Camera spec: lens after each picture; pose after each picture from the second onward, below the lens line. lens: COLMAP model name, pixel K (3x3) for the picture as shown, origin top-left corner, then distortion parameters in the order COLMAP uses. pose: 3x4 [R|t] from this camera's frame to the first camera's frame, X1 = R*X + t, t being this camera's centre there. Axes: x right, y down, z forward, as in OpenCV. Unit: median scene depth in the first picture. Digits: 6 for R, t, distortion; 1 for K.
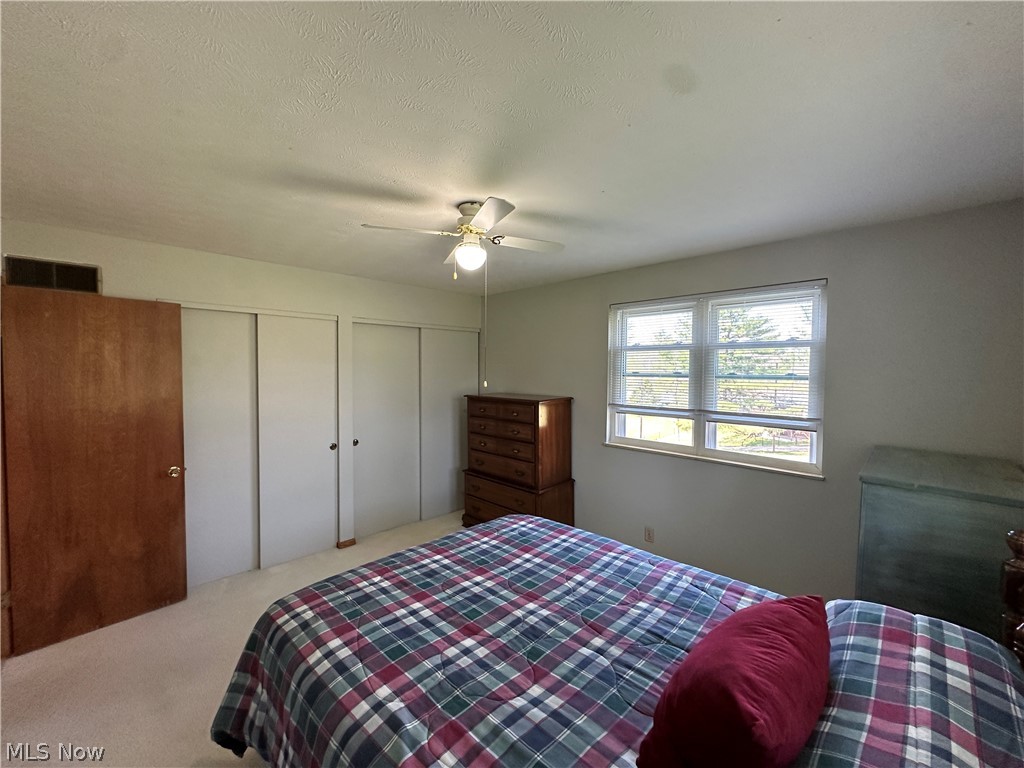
lens RADIAL K [[407.8, 0, 511.6], [0, 407.8, 387.2], [0, 0, 1]] dist [-0.003426, -0.000528]
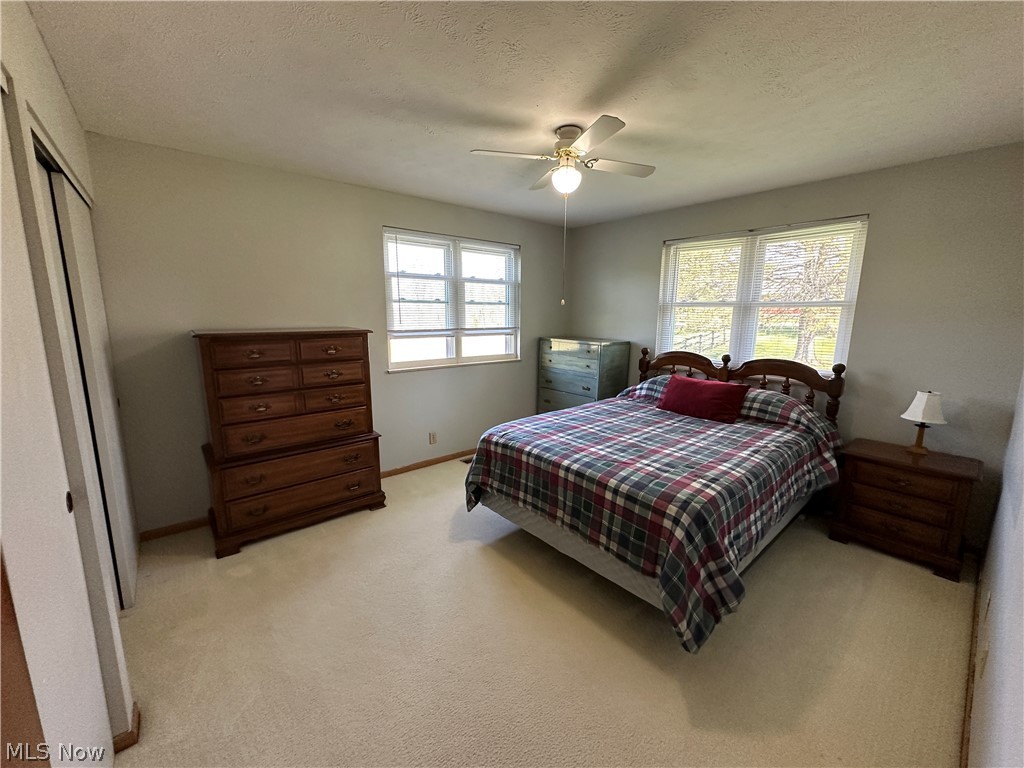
lens RADIAL K [[407.8, 0, 512.0], [0, 407.8, 379.1], [0, 0, 1]] dist [-0.003426, -0.000528]
pose [[0.086229, -0.172268, 0.981269, -1.016865], [0.037861, 0.984792, 0.169559, 0.001381], [-0.995556, 0.022531, 0.091440, 0.851305]]
